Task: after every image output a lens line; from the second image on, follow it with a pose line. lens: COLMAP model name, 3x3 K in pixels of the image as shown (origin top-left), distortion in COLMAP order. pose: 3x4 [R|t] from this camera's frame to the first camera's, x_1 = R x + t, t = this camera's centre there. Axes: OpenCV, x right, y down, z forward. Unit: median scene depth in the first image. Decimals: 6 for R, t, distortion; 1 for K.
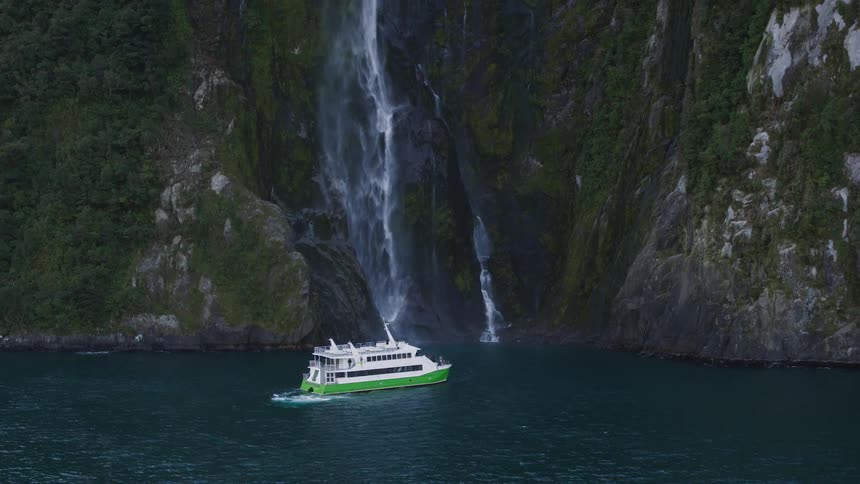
lens RADIAL K [[1364.3, 0, 431.3], [0, 1364.3, 241.9], [0, 0, 1]] dist [-0.056010, 0.000000]
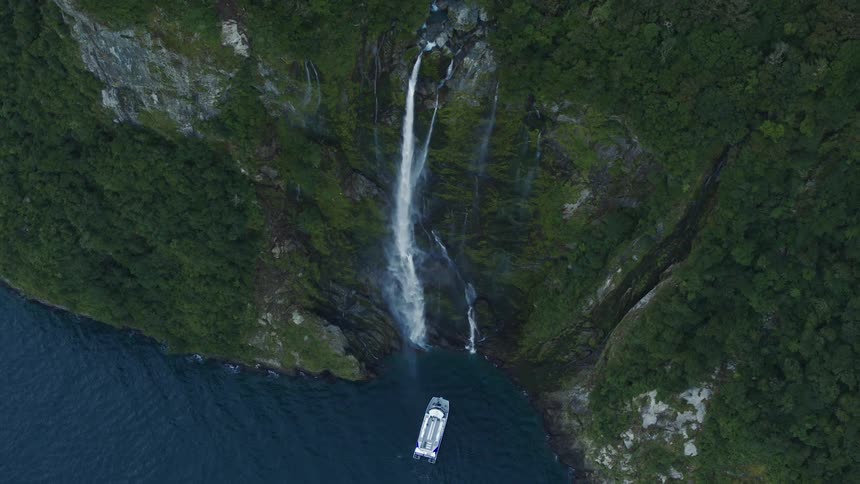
lens RADIAL K [[1364.3, 0, 429.2], [0, 1364.3, 243.9], [0, 0, 1]] dist [-0.056010, 0.000000]
pose [[0.999239, 0.038995, 0.001313, -0.013286], [-0.017204, 0.410142, 0.911859, -1.477573], [0.035019, -0.911188, 0.410501, 0.451919]]
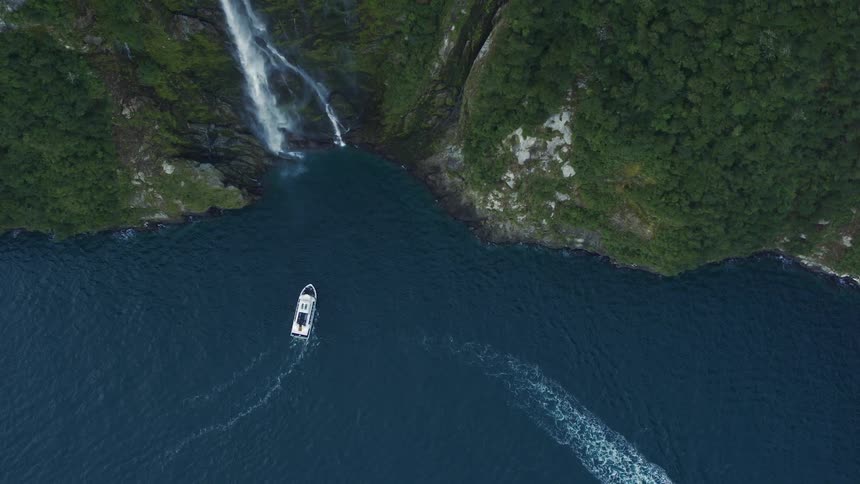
lens RADIAL K [[1364.3, 0, 429.2], [0, 1364.3, 240.8], [0, 0, 1]] dist [-0.056010, 0.000000]
pose [[0.957146, -0.279765, 0.074847, -0.010176], [0.000230, 0.259180, 0.965829, -1.525007], [-0.289604, -0.924423, 0.248137, 0.450535]]
